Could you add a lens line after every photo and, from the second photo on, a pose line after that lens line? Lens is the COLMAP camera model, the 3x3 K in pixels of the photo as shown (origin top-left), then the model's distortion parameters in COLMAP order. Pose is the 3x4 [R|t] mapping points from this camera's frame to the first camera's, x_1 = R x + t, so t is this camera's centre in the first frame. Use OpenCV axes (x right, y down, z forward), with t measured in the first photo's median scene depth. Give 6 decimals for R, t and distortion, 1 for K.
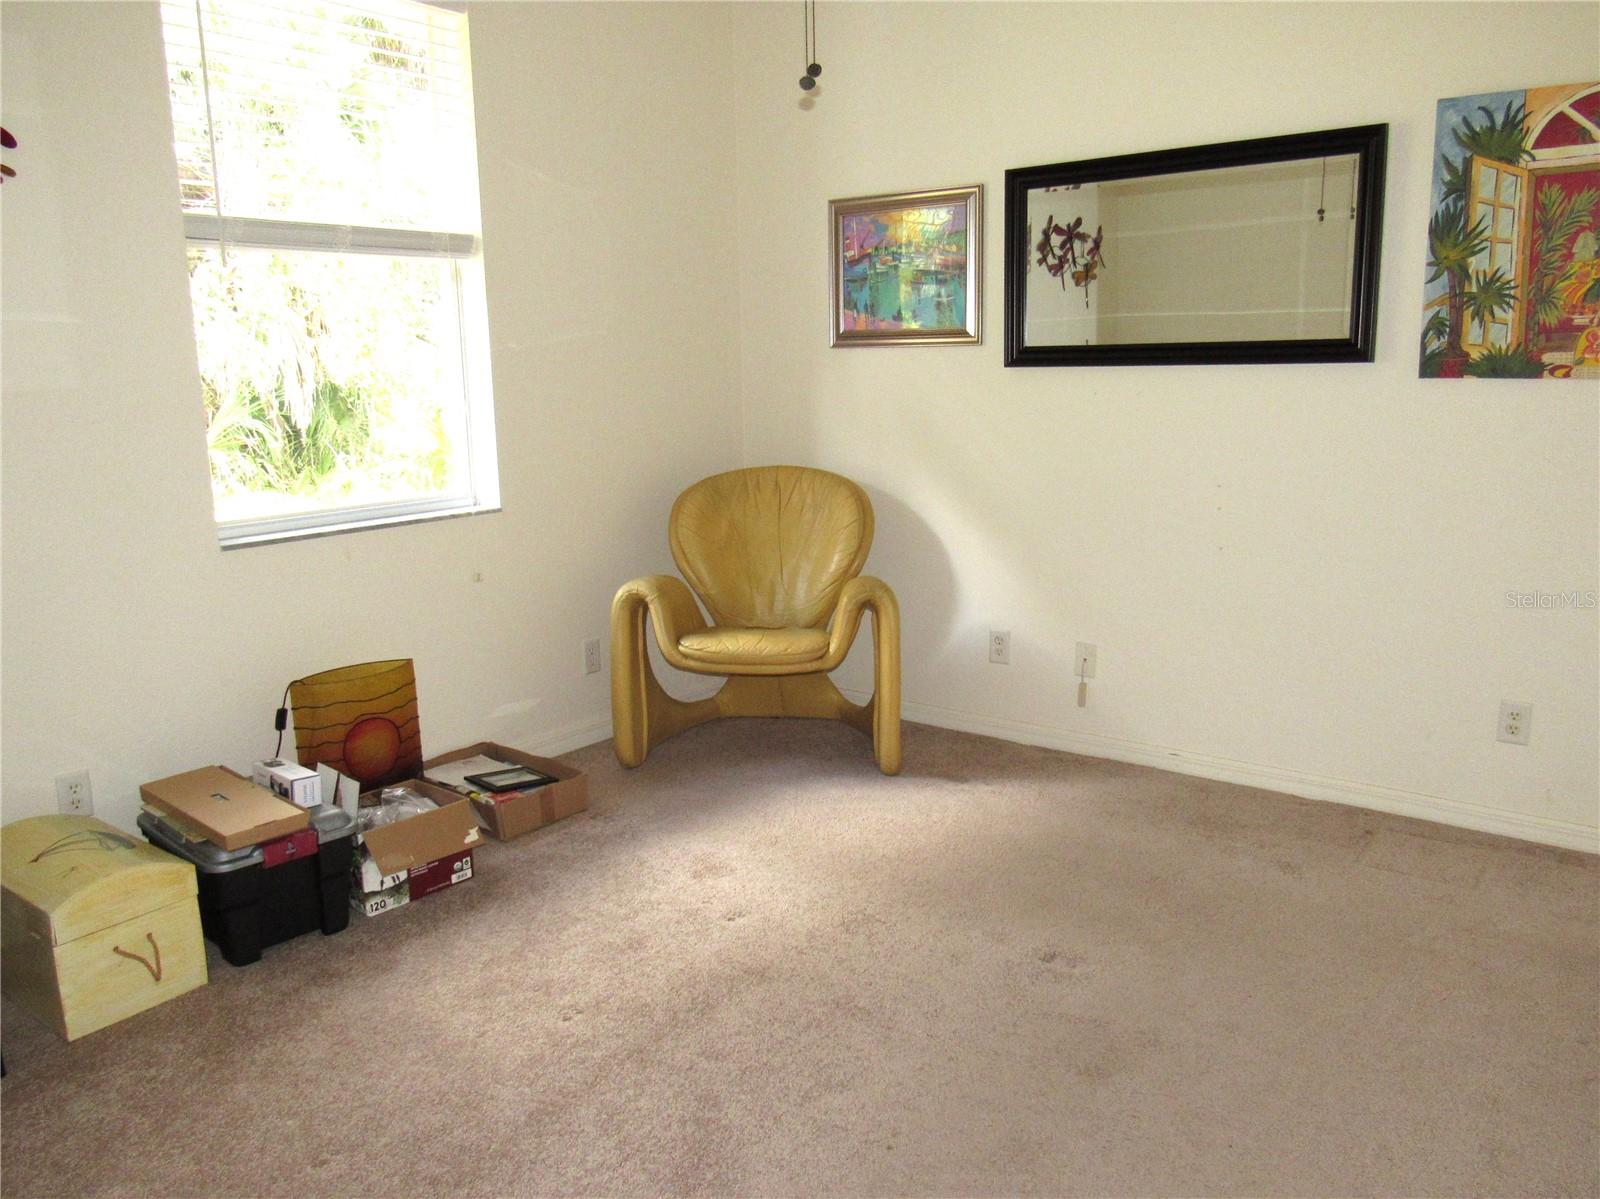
lens RADIAL K [[1211.0, 0, 806.2], [0, 1211.0, 602.7], [0, 0, 1]] dist [-0.027687, 0.010109]
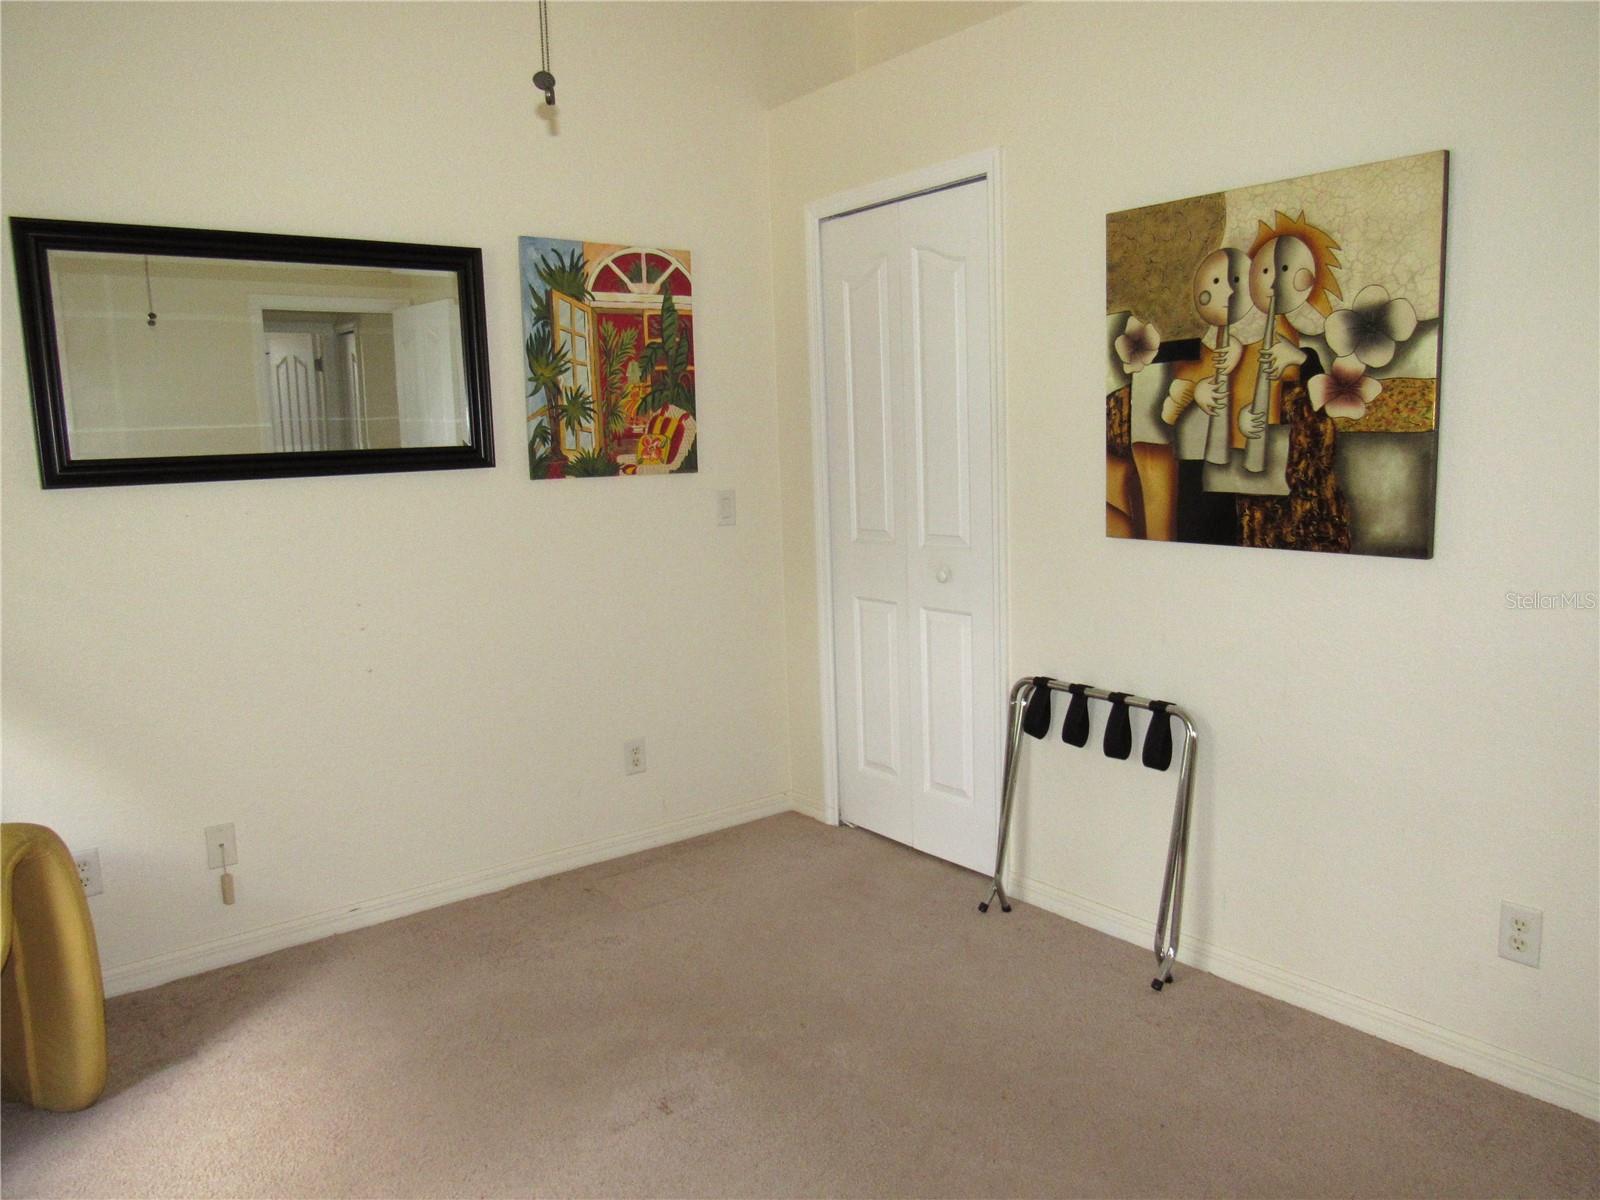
lens RADIAL K [[1171.2, 0, 798.9], [0, 1171.2, 602.4], [0, 0, 1]] dist [-0.017988, 0.000552]
pose [[0.247581, -0.127484, 0.960443, -0.510496], [0.216714, 0.973476, 0.073350, -0.107647], [-0.944319, 0.189982, 0.268642, 0.523102]]
